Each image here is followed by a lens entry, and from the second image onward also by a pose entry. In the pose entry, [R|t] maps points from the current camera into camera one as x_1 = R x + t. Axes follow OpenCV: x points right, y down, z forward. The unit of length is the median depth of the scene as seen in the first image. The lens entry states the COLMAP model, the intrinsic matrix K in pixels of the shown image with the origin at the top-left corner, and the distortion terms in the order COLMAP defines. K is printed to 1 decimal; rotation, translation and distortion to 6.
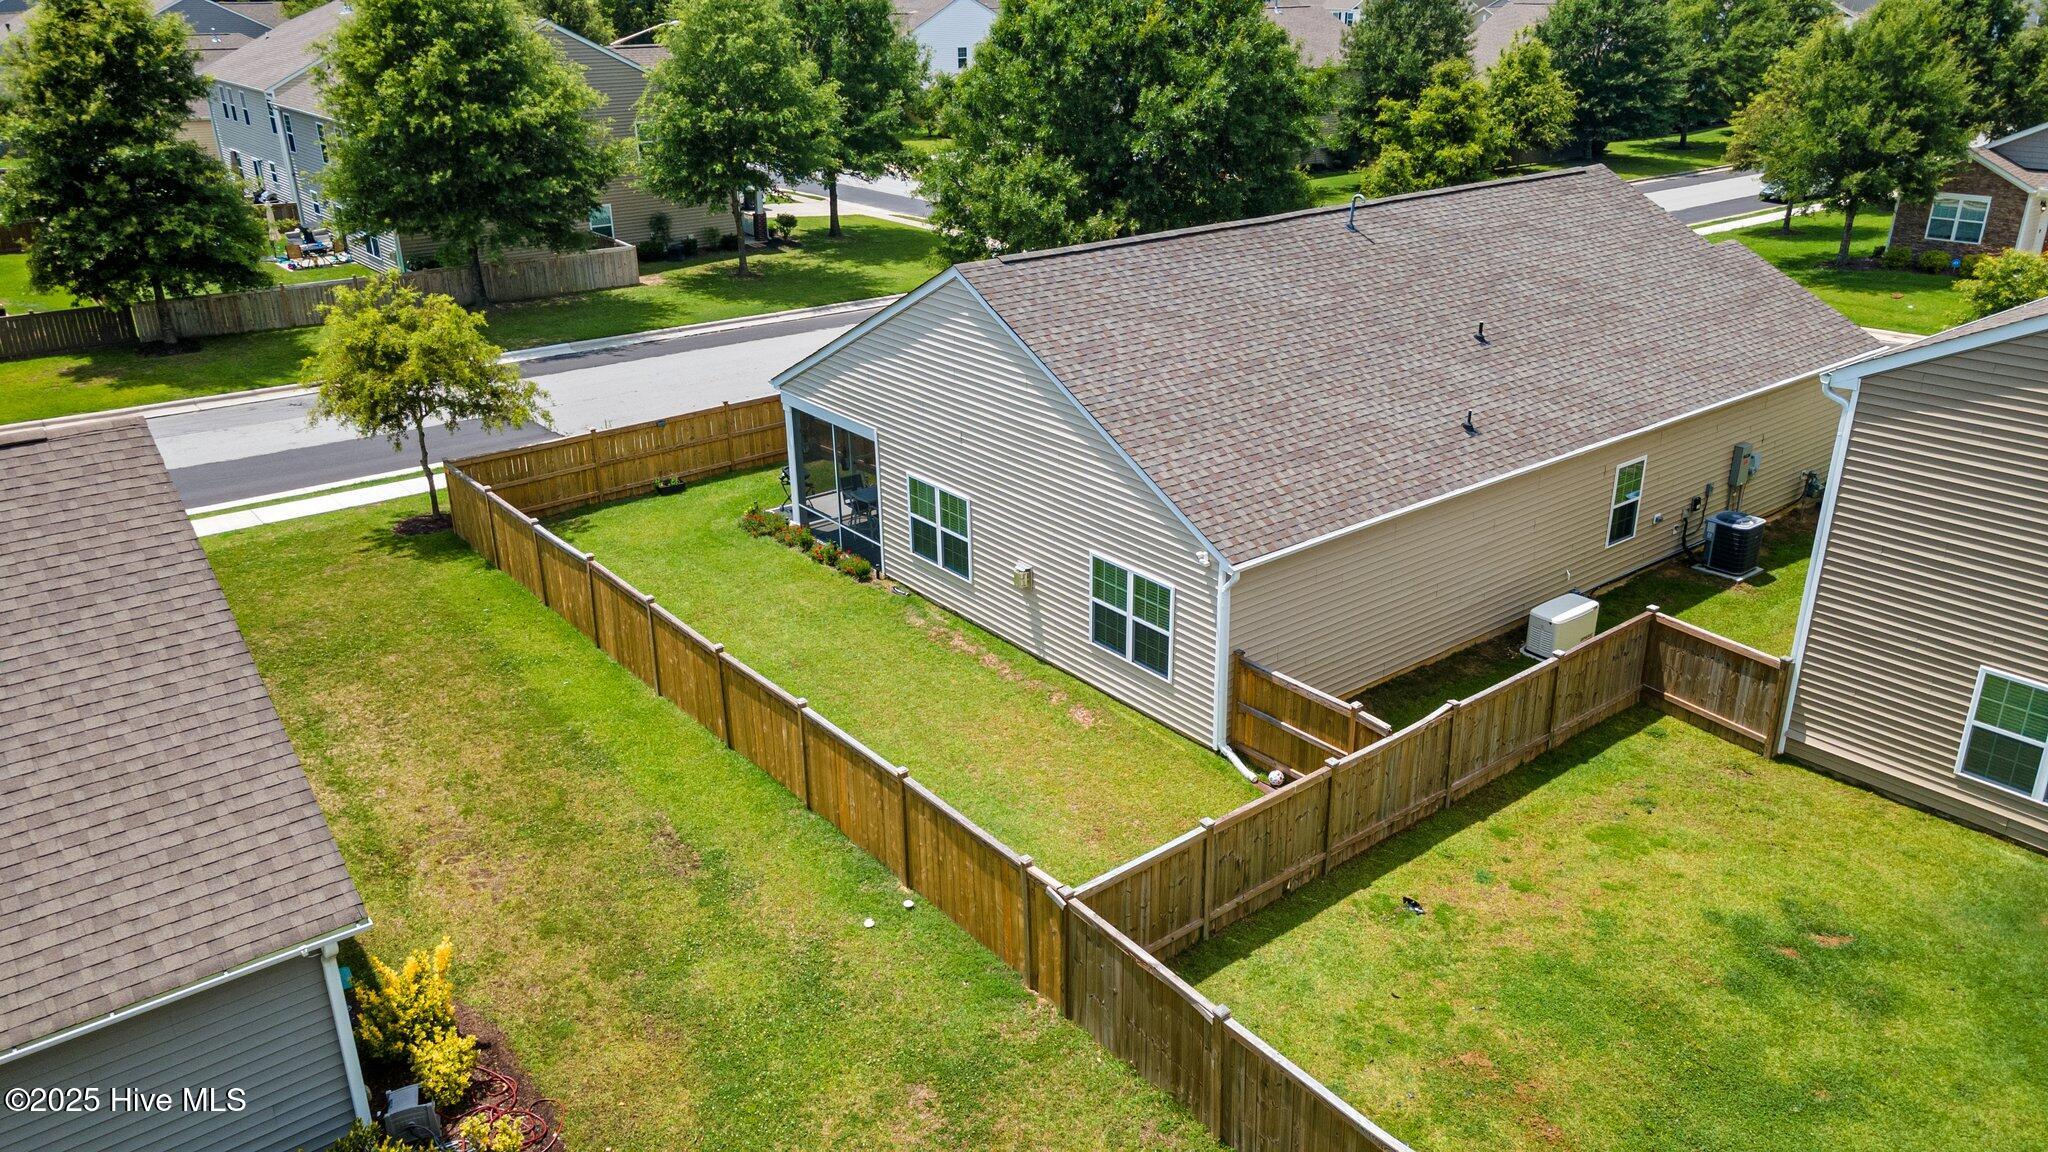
lens RADIAL K [[1487.0, 0, 1054.4], [0, 1487.0, 587.2], [0, 0, 1]] dist [0.033185, 0.003399]
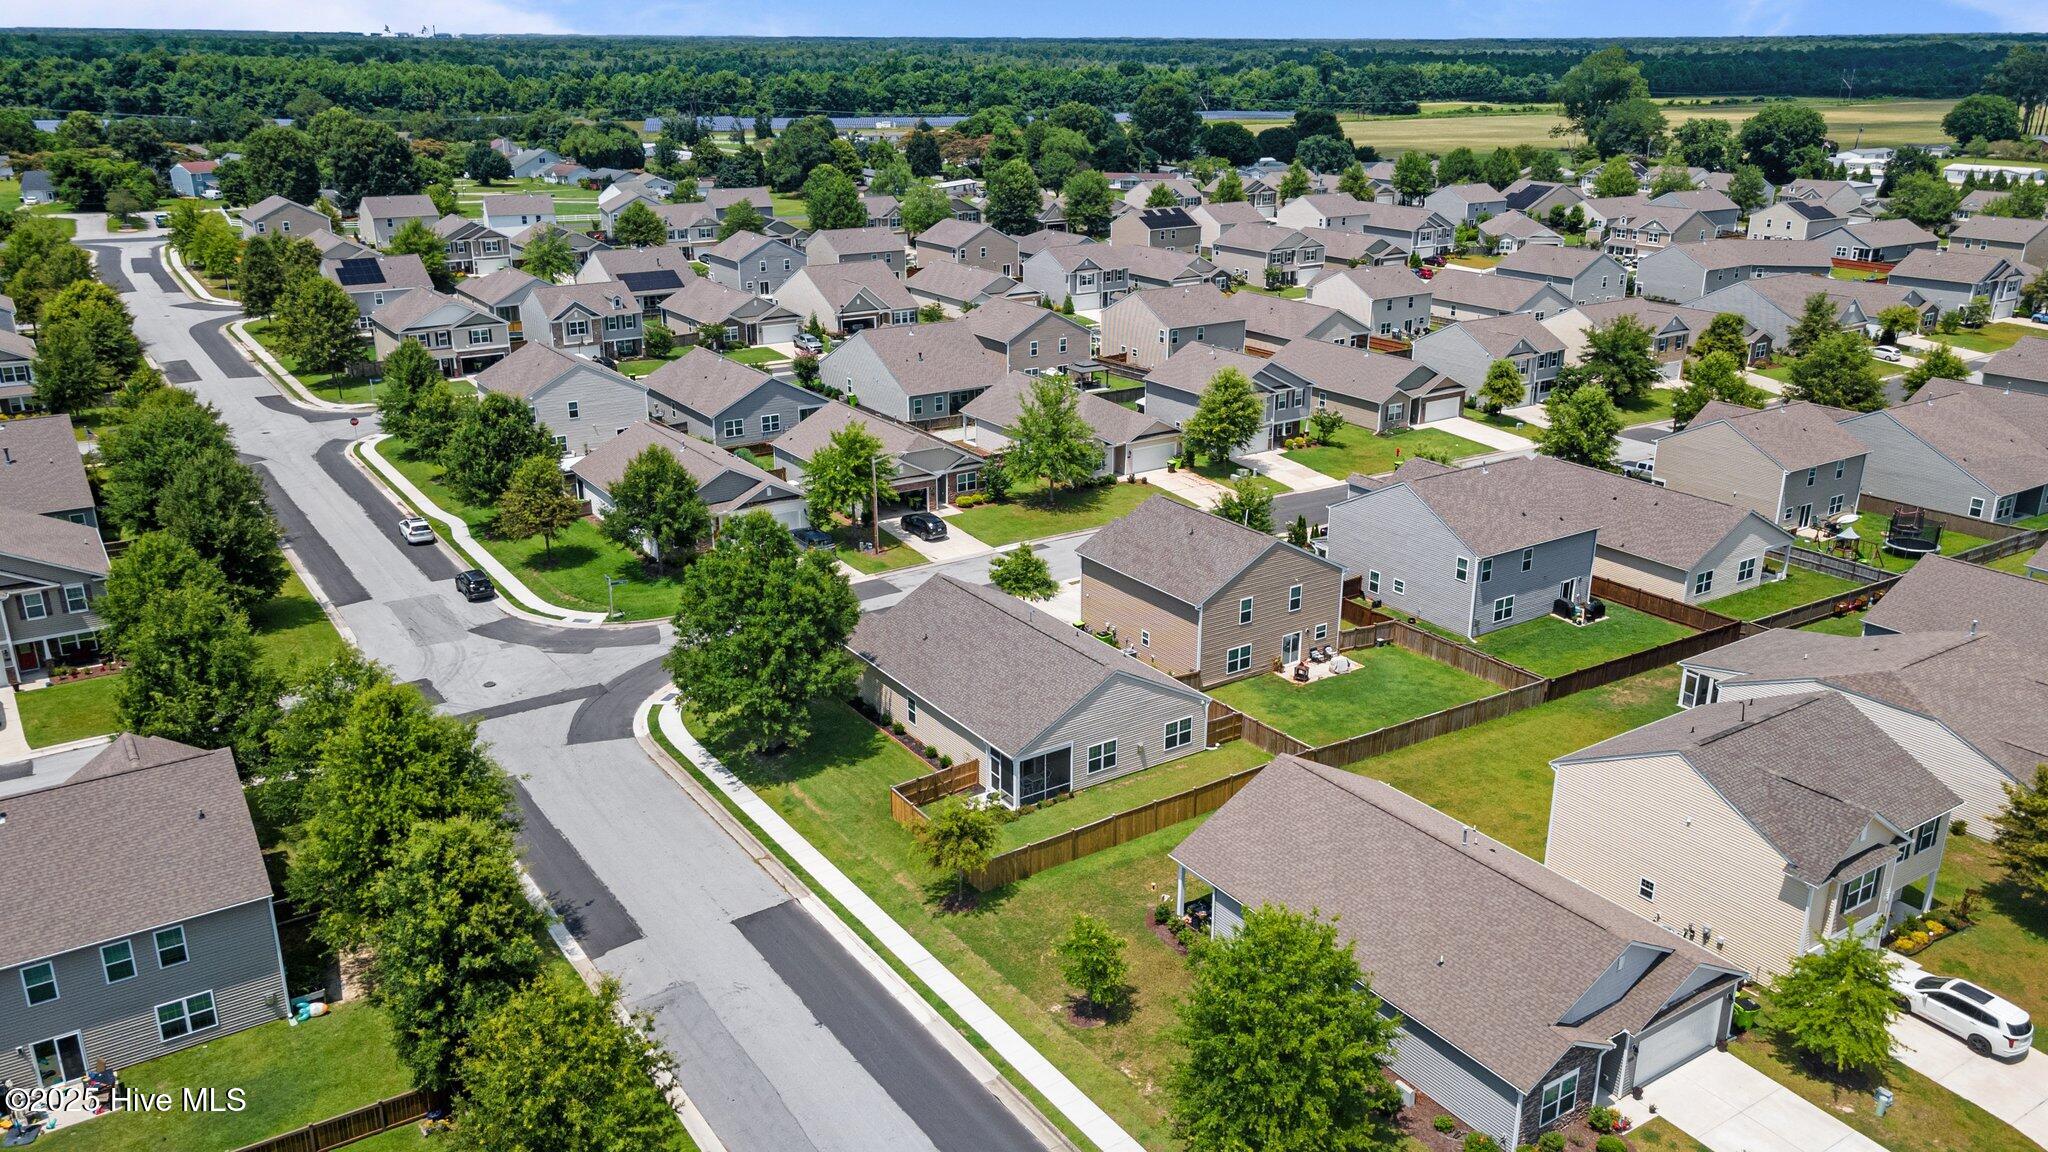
lens RADIAL K [[1487.0, 0, 1052.9], [0, 1487.0, 581.3], [0, 0, 1]] dist [0.033185, 0.003399]
pose [[0.080231, -0.322528, 0.943154, -3.060118], [0.382203, 0.883836, 0.269730, -1.311210], [-0.920589, 0.338836, 0.194182, 0.445875]]
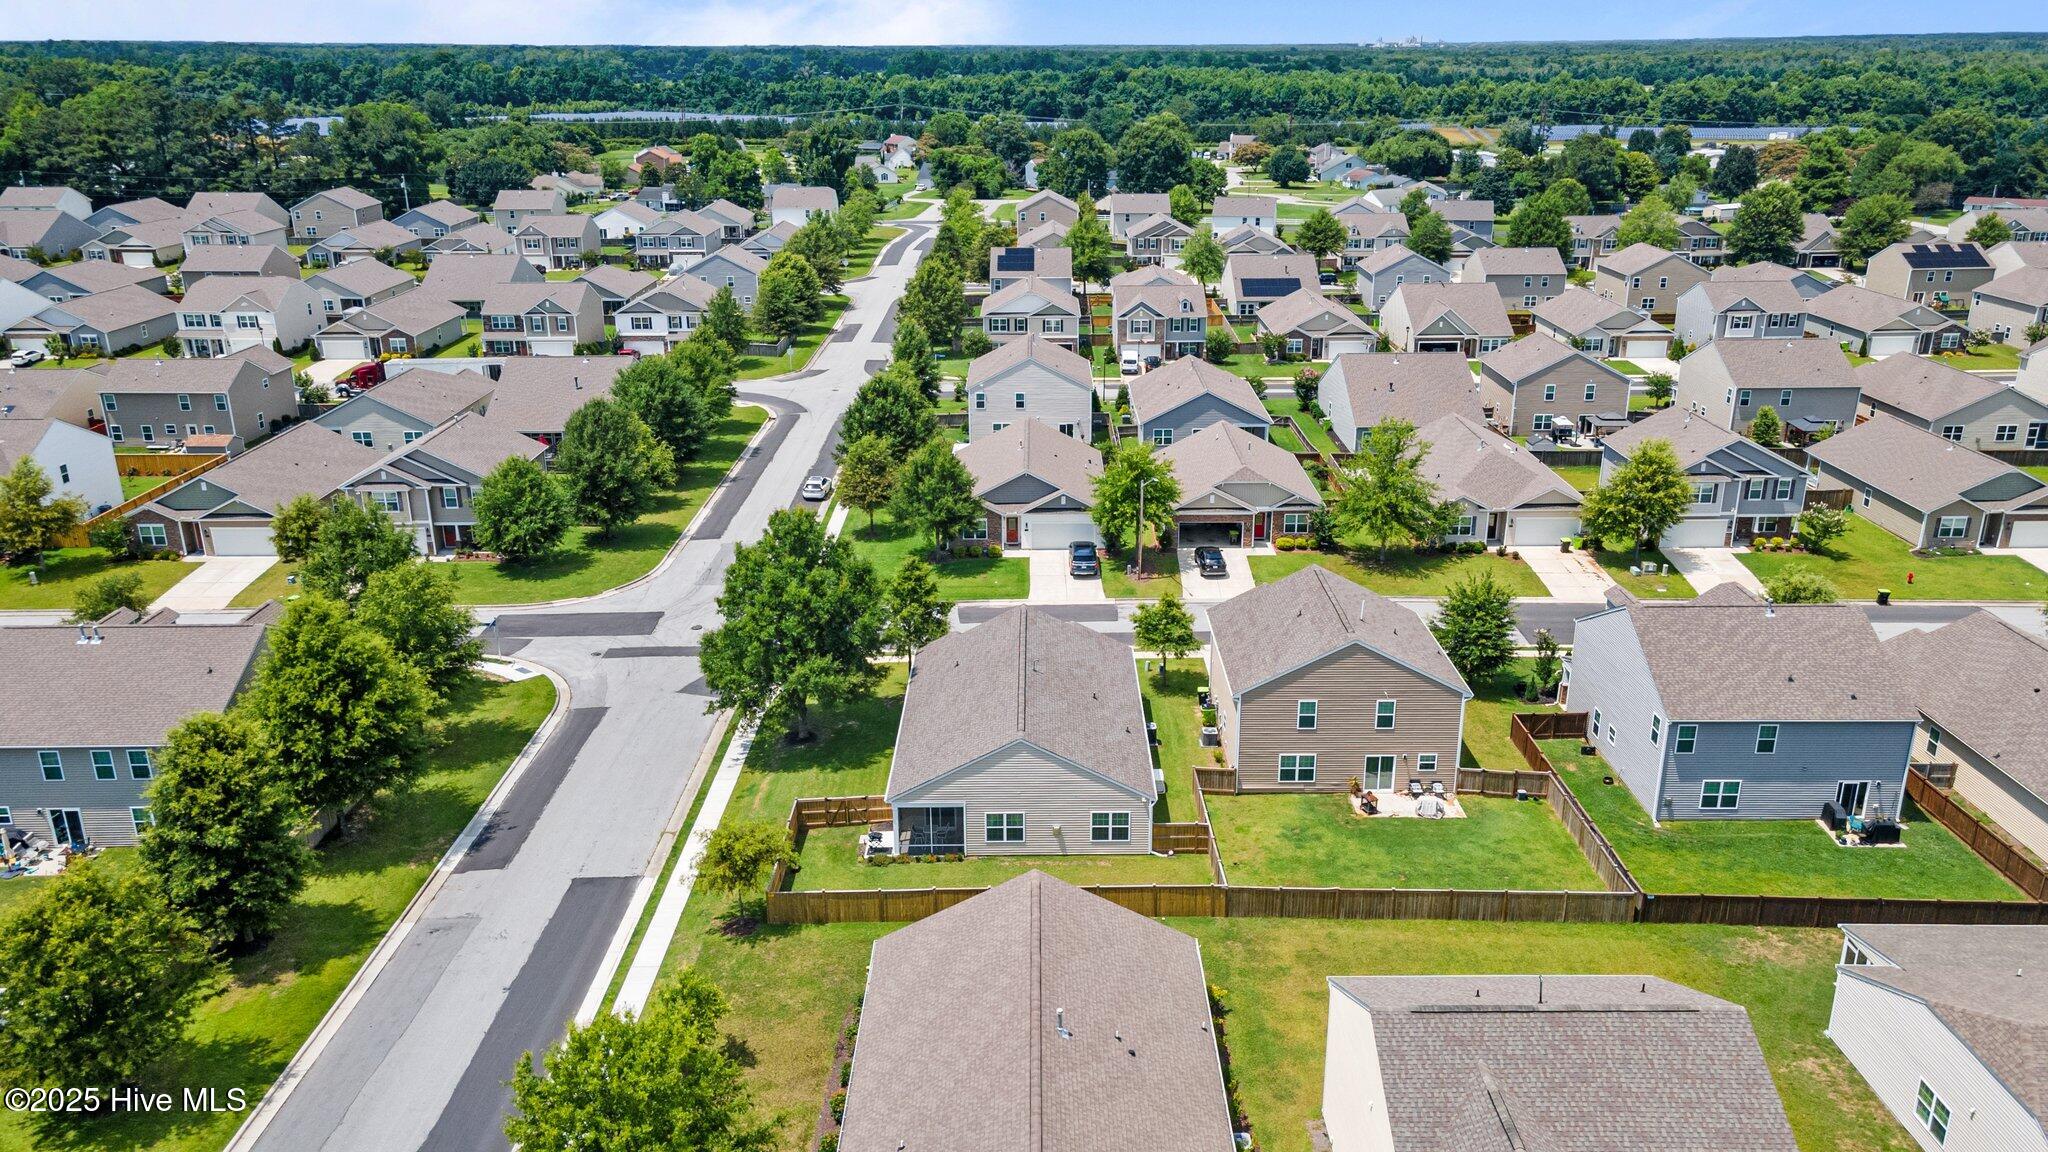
lens RADIAL K [[1487.0, 0, 1065.7], [0, 1487.0, 565.2], [0, 0, 1]] dist [0.033185, 0.003399]
pose [[0.612679, -0.244324, 0.751618, -2.156765], [0.299047, 0.951975, 0.065685, -0.714583], [-0.731570, 0.184526, 0.656320, -1.064539]]
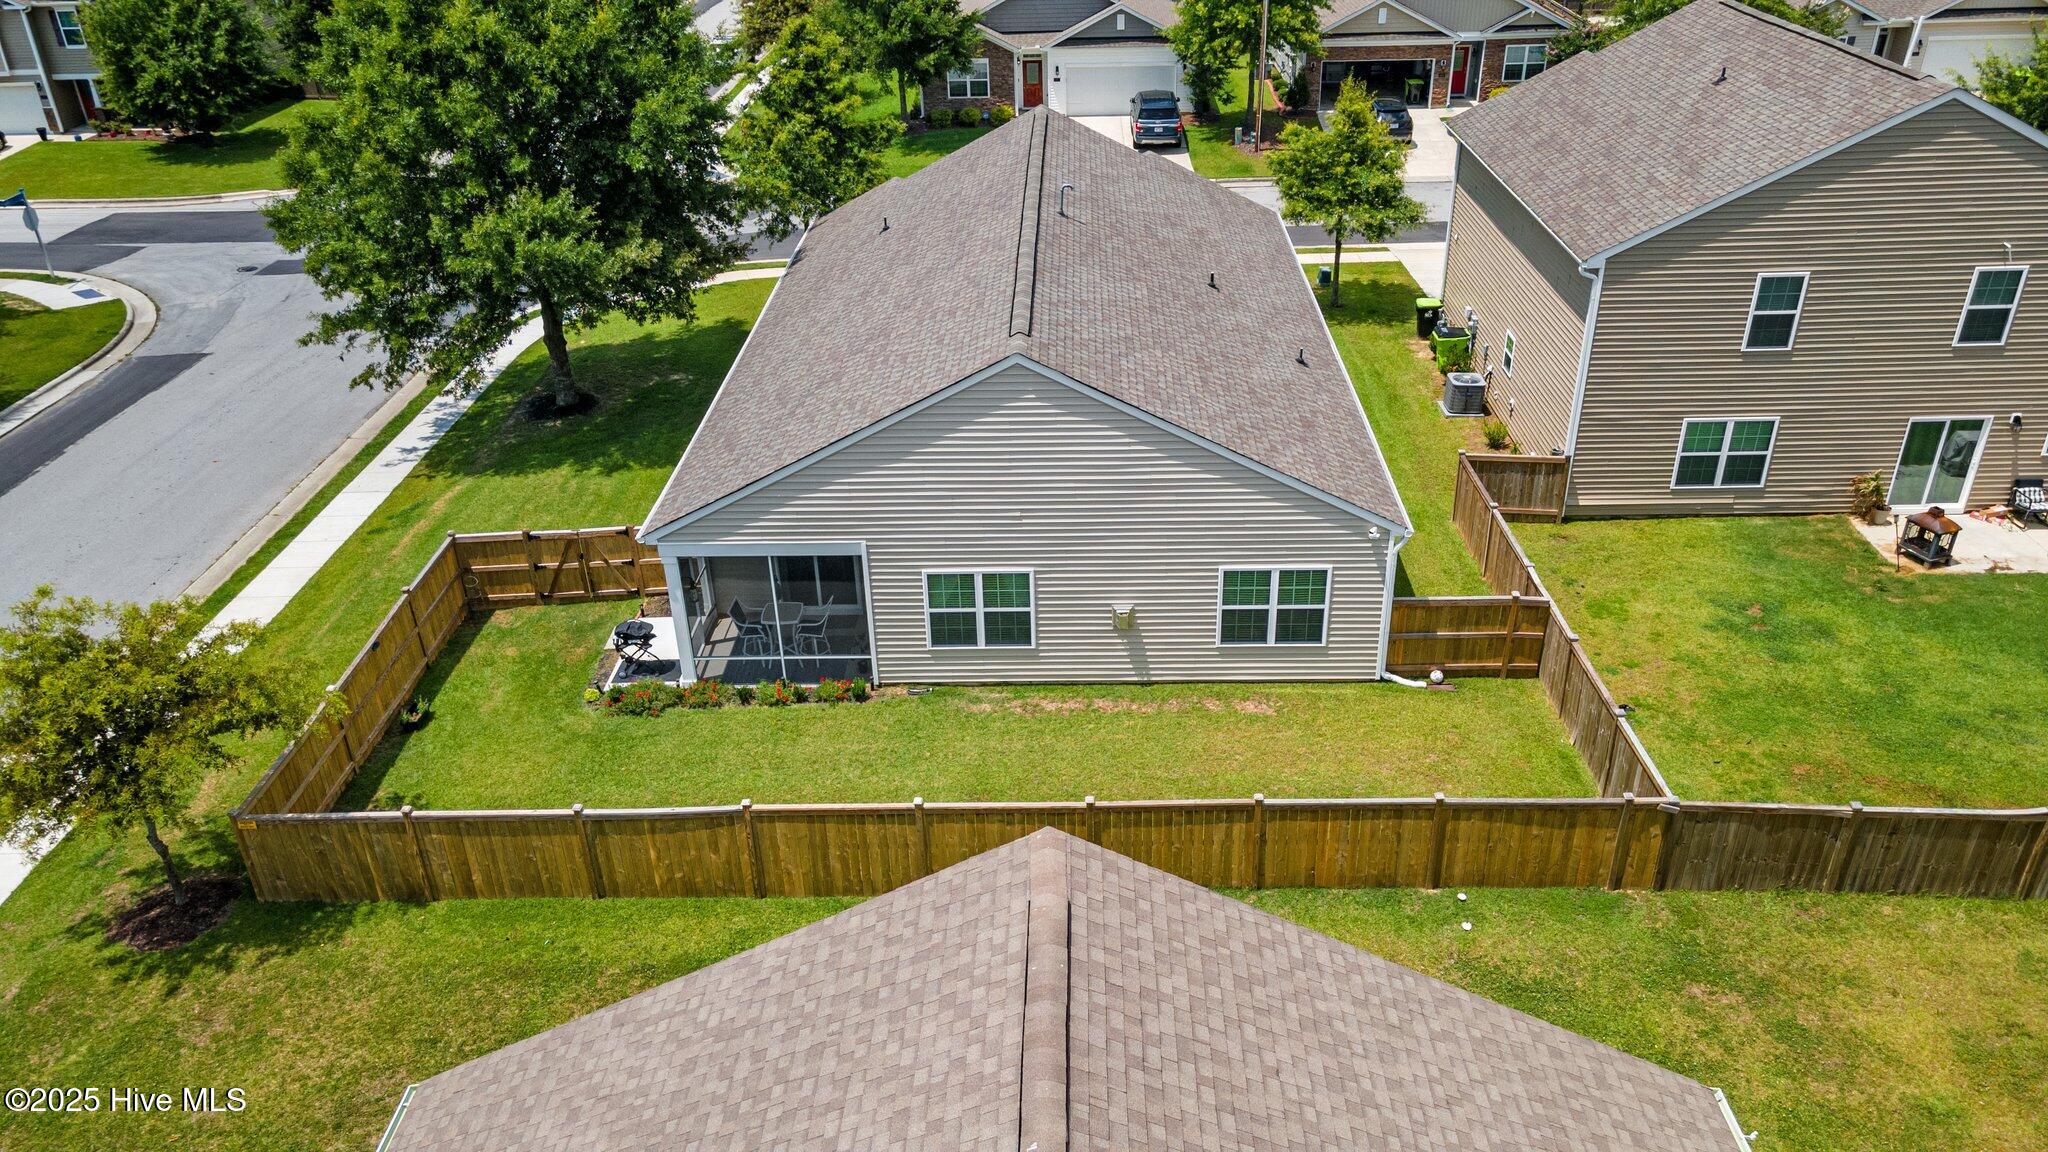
lens RADIAL K [[1487.0, 0, 1043.3], [0, 1487.0, 579.2], [0, 0, 1]] dist [0.033185, 0.003399]
pose [[0.643193, -0.378352, 0.665697, -0.773098], [0.312329, 0.923416, 0.223057, -0.294103], [-0.699109, 0.064448, 0.712105, 0.302248]]
